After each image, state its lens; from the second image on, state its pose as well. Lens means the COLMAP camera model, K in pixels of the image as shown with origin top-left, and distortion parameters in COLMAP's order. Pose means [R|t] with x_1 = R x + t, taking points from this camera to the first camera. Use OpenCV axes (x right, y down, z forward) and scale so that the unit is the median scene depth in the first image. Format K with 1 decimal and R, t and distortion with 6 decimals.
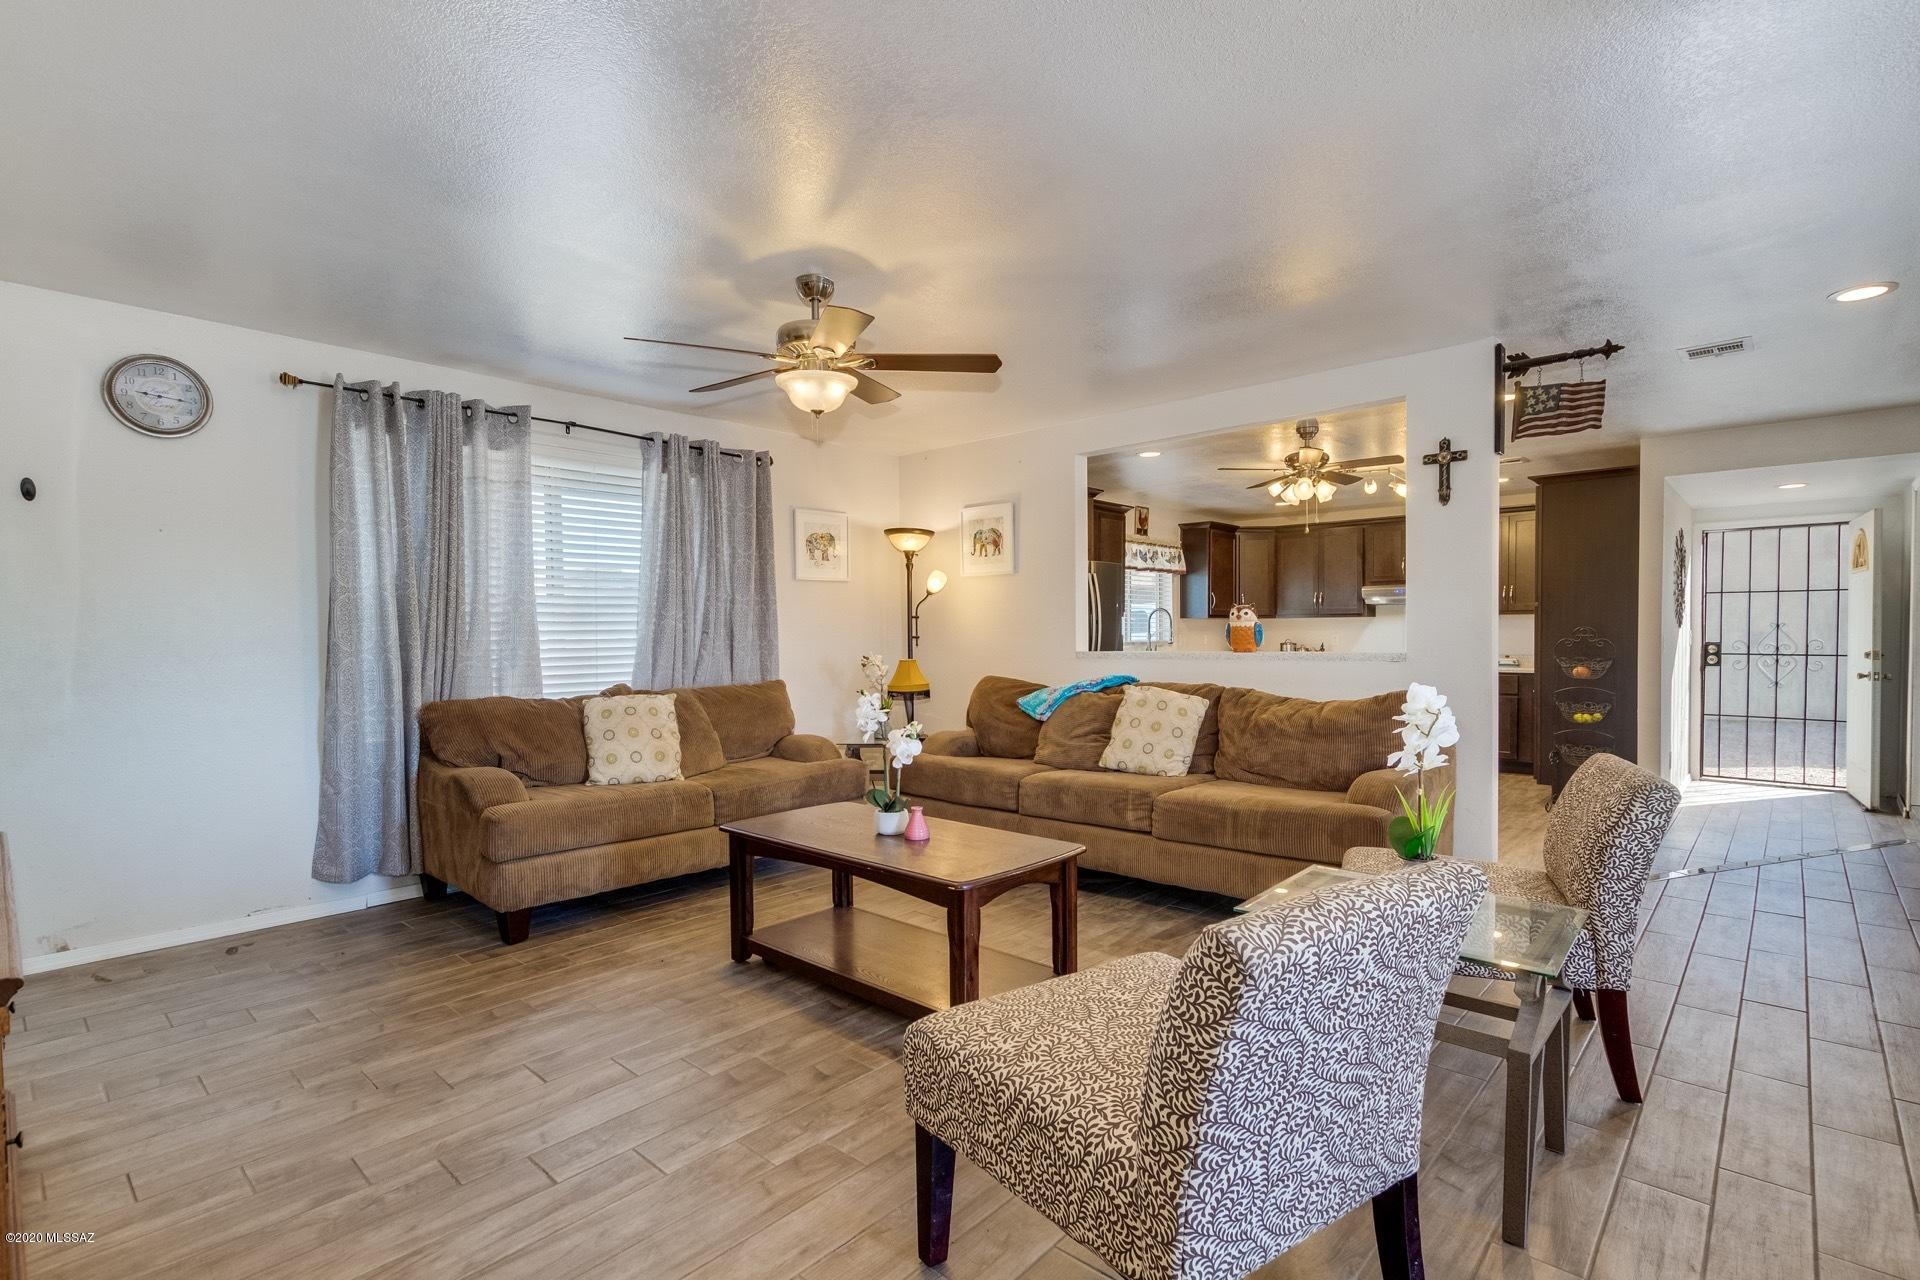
lens RADIAL K [[892.2, 0, 978.1], [0, 892.2, 650.9], [0, 0, 1]] dist [0.007029, -0.003977]
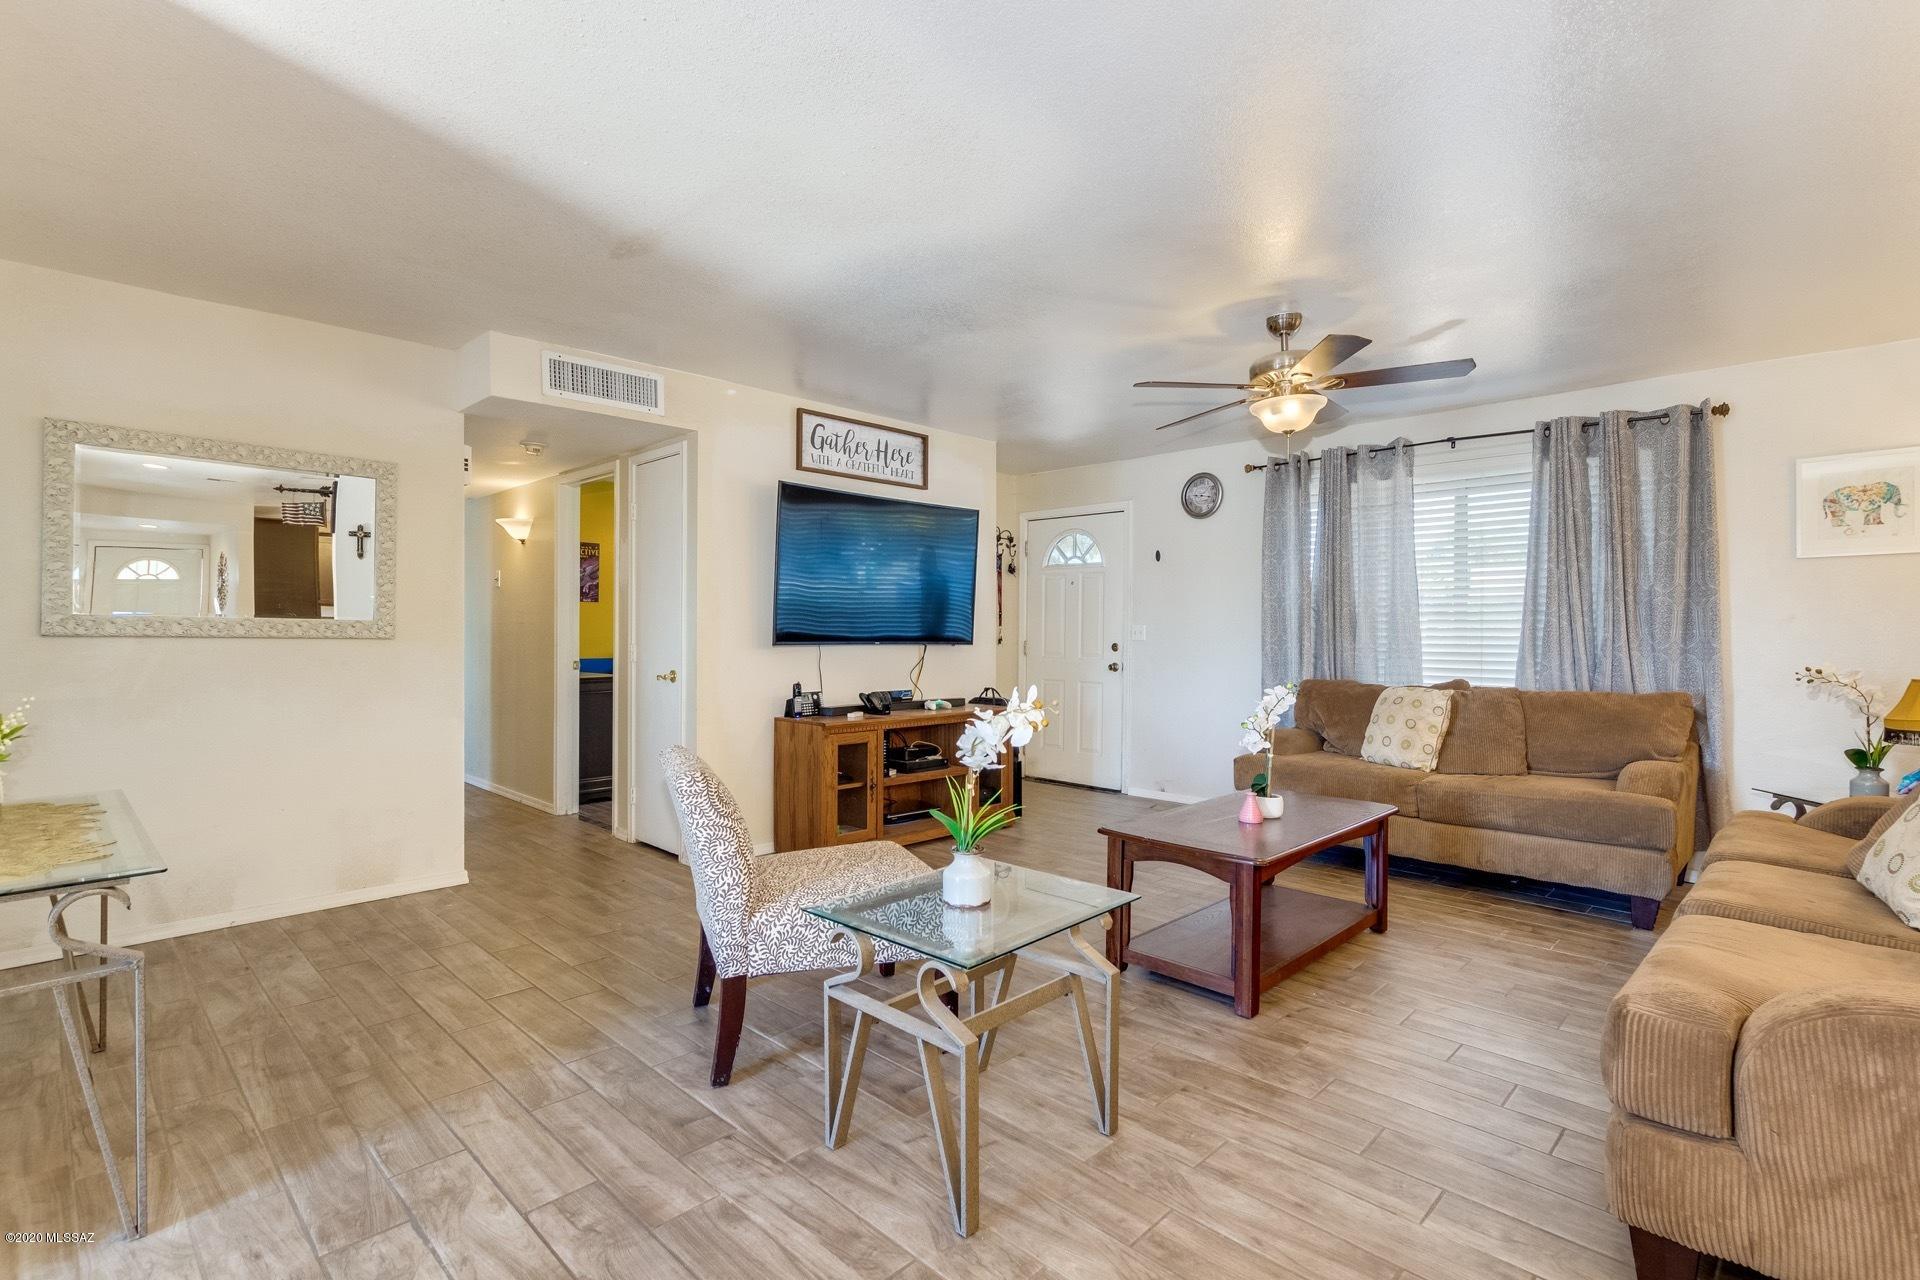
lens RADIAL K [[892.2, 0, 961.1], [0, 892.2, 626.3], [0, 0, 1]] dist [0.007029, -0.003977]
pose [[-0.040345, 0.003438, -0.999180, 0.524229], [-0.026709, 0.999633, 0.004518, -0.010657], [0.998829, 0.026869, -0.040239, 0.353725]]
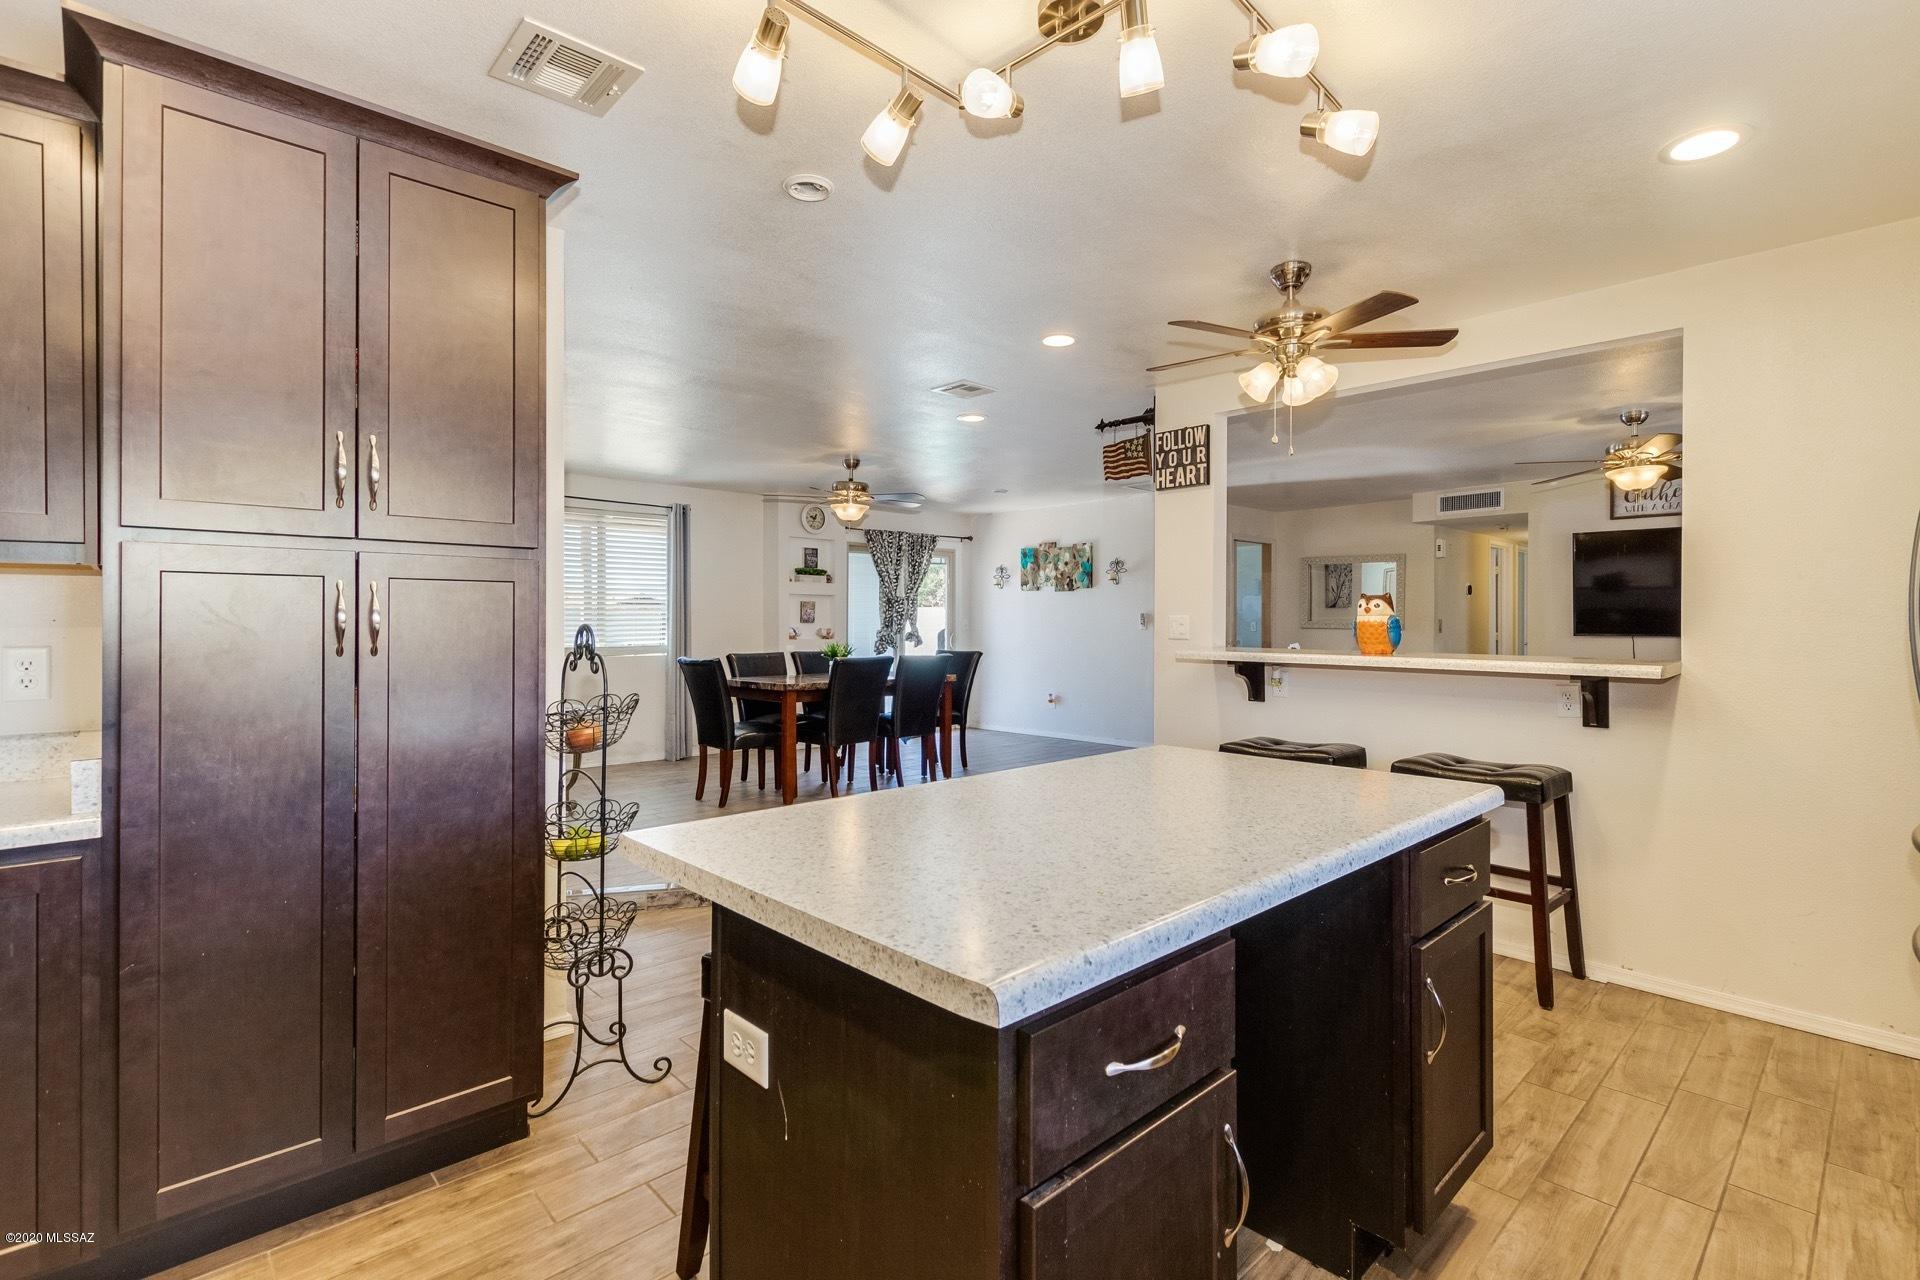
lens RADIAL K [[892.2, 0, 976.8], [0, 892.2, 602.4], [0, 0, 1]] dist [0.007029, -0.003977]
pose [[-0.996976, 0.009832, 0.077090, 0.507868], [0.009736, 0.999951, -0.001613, -0.037766], [-0.077103, -0.000858, -0.997023, 1.504998]]
